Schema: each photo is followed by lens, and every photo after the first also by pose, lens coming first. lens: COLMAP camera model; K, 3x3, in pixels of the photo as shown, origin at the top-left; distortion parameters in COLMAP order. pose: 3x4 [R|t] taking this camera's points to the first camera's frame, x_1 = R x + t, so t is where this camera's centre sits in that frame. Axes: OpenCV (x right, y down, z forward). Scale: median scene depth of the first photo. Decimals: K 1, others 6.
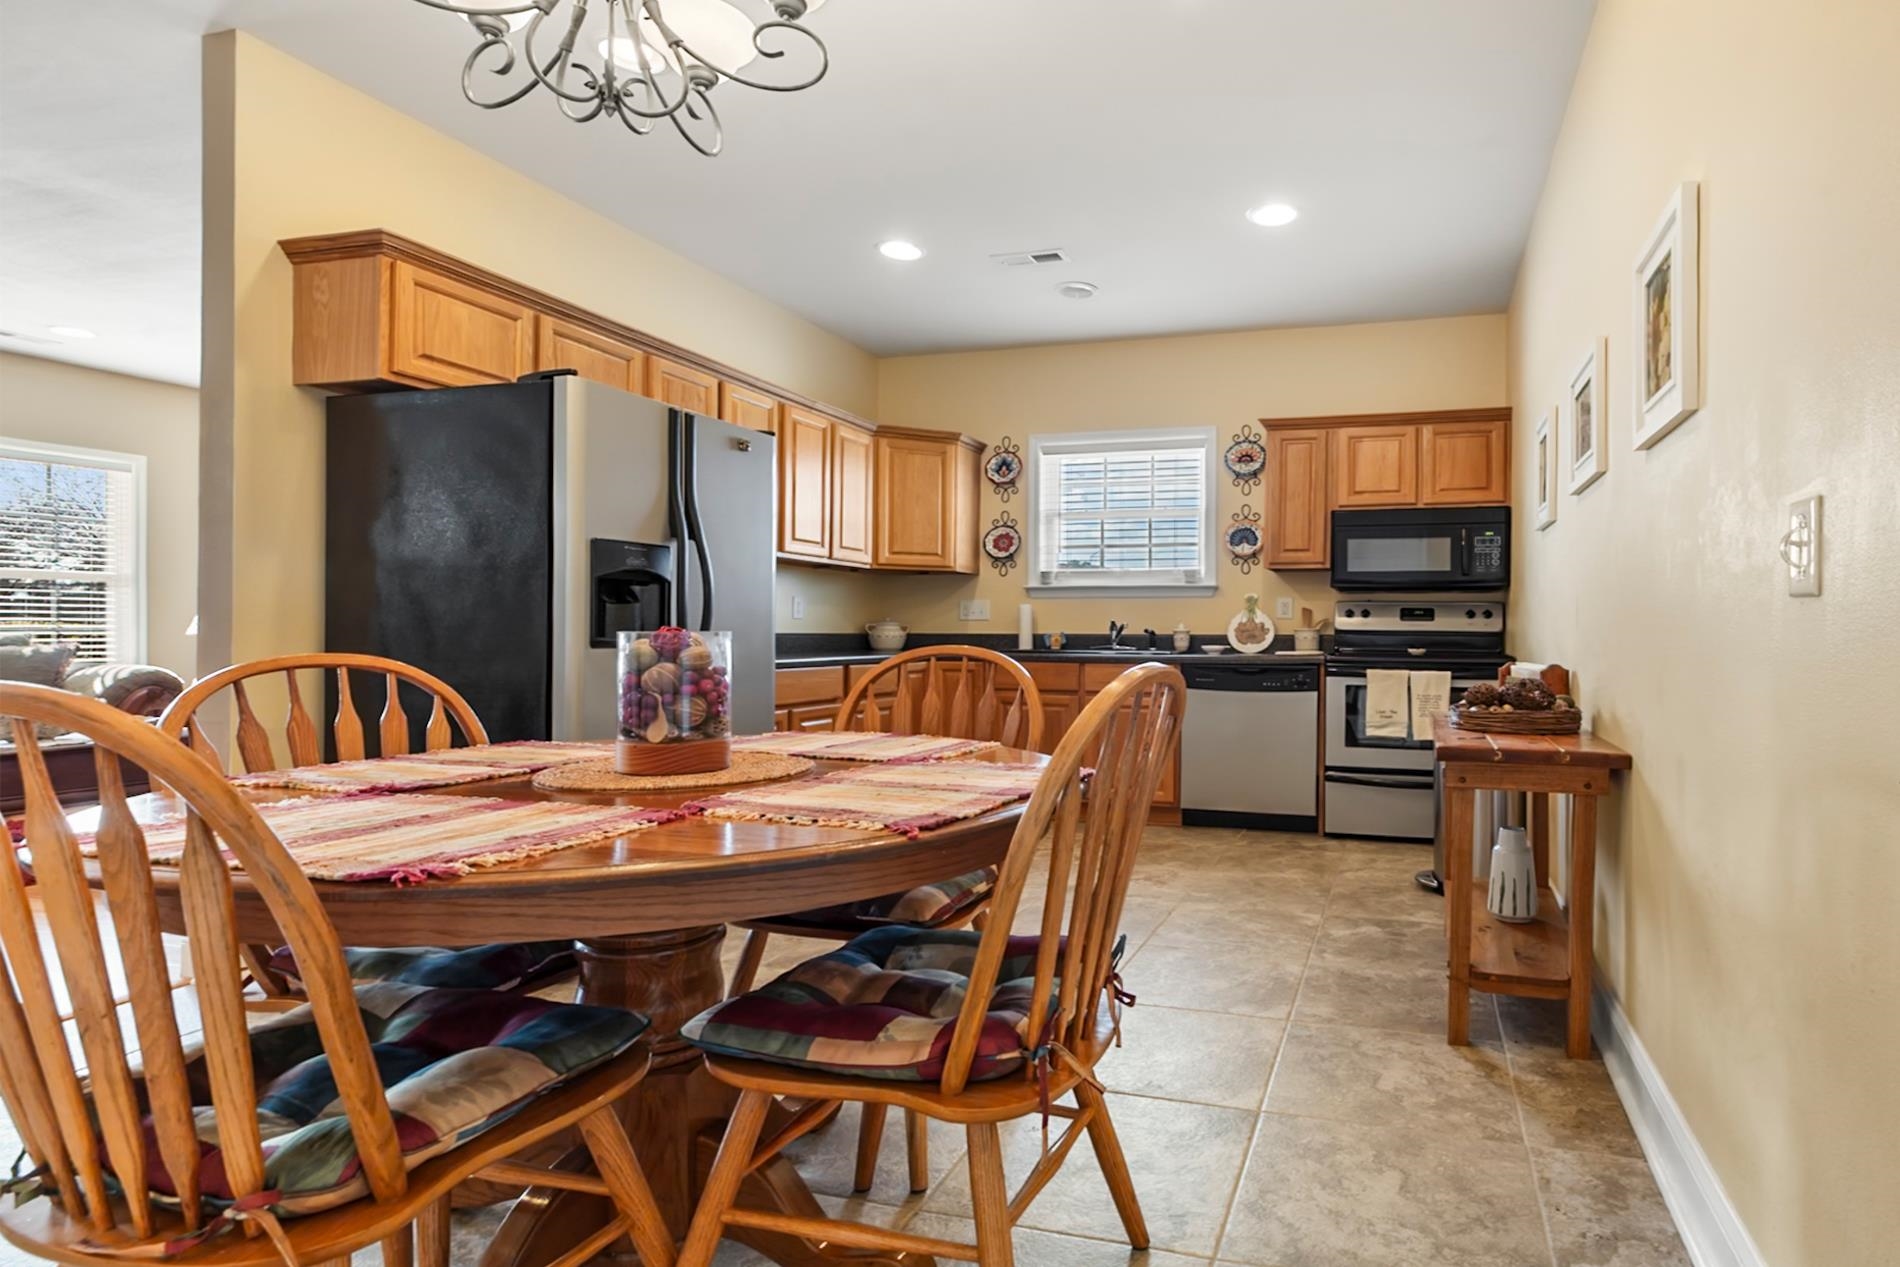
lens RADIAL K [[944.3, 0, 950.0], [0, 944.3, 633.5], [0, 0, 1]] dist [0.002236, 0.000057]
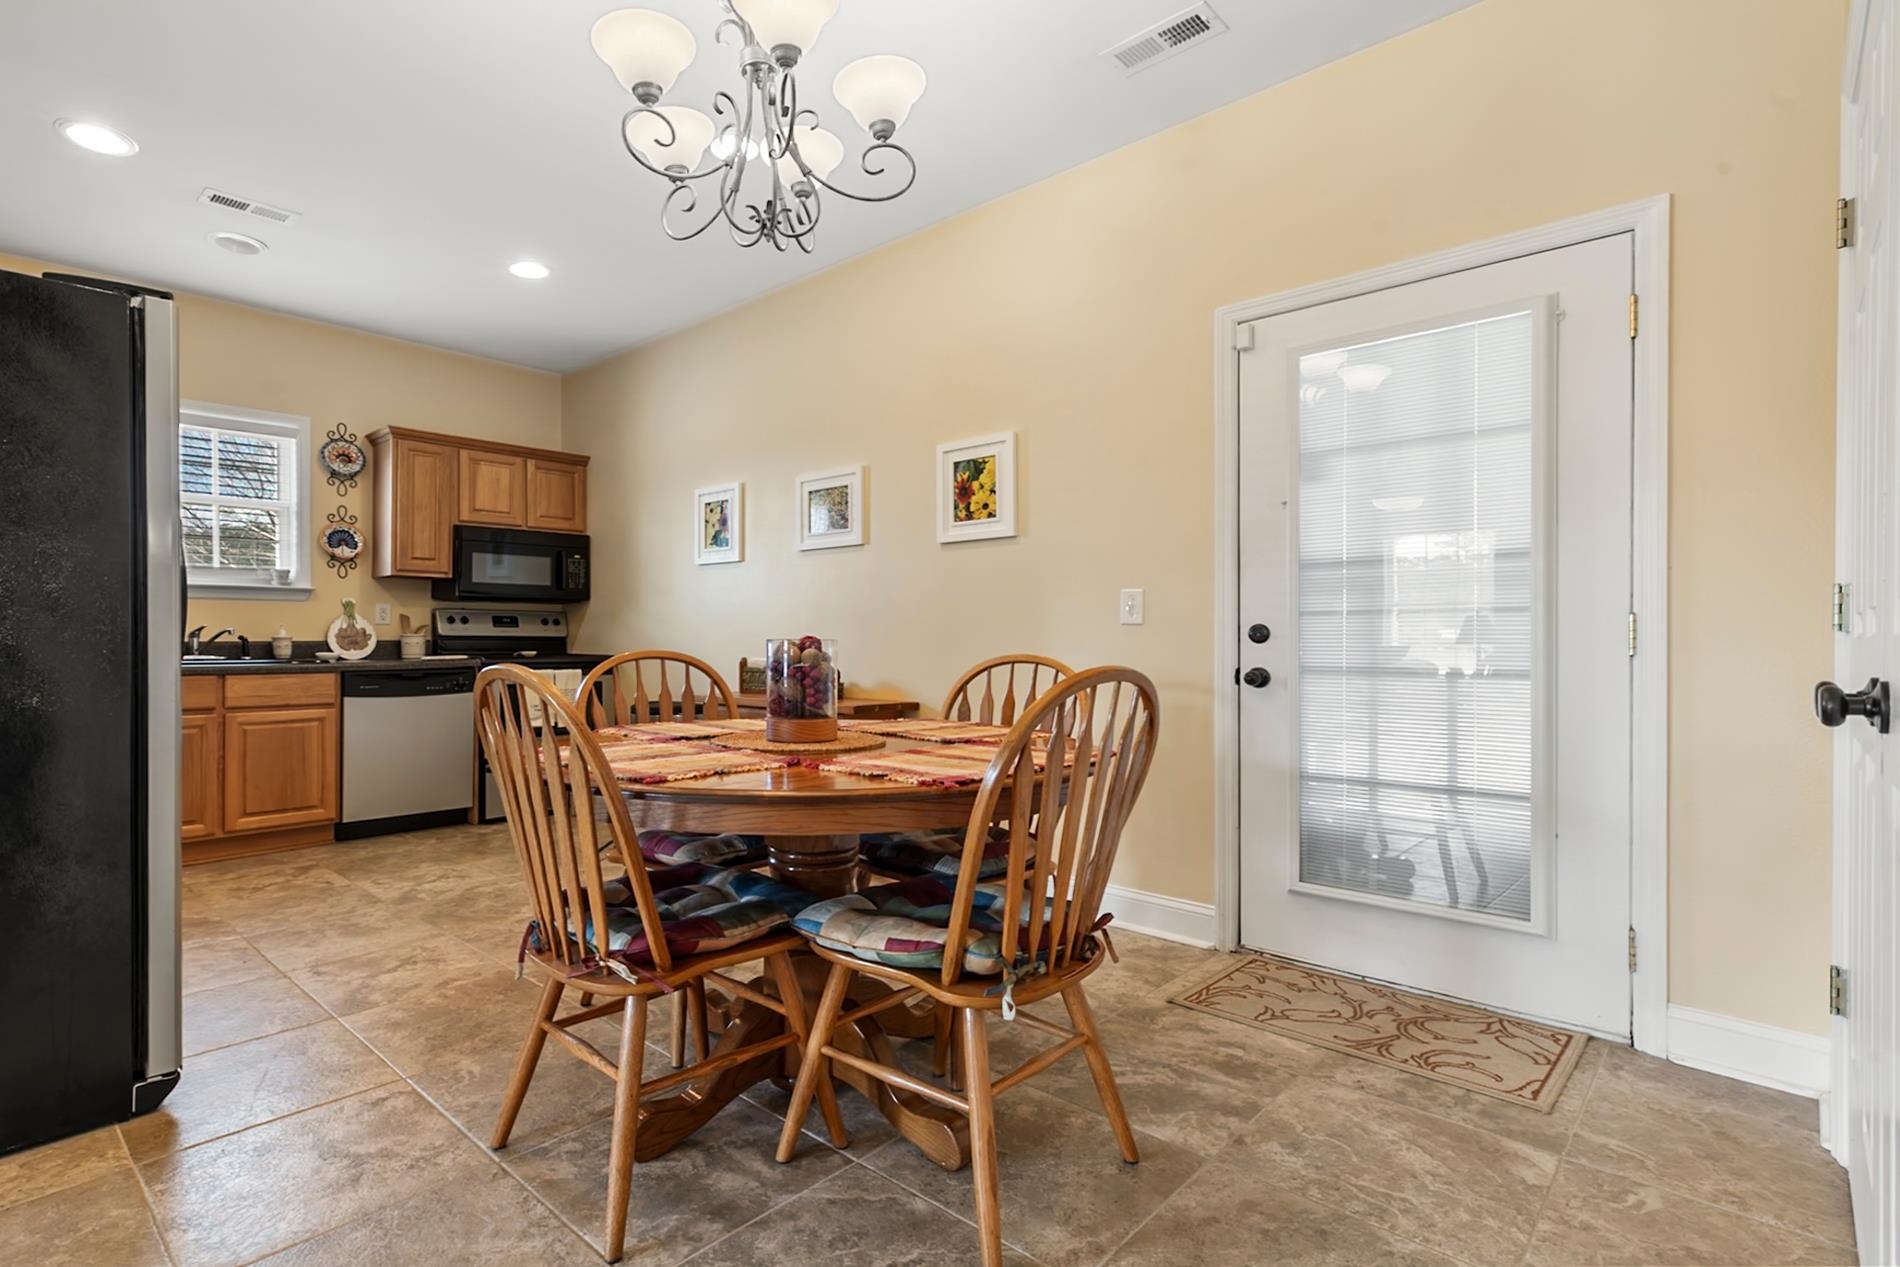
lens RADIAL K [[870.7, 0, 950.3], [0, 870.7, 651.8], [0, 0, 1]] dist [0.007290, 0.000003]
pose [[0.484205, -0.018786, 0.874753, -0.182540], [0.004091, 0.999807, 0.019207, -0.002105], [-0.874945, -0.005722, 0.484189, 0.026383]]
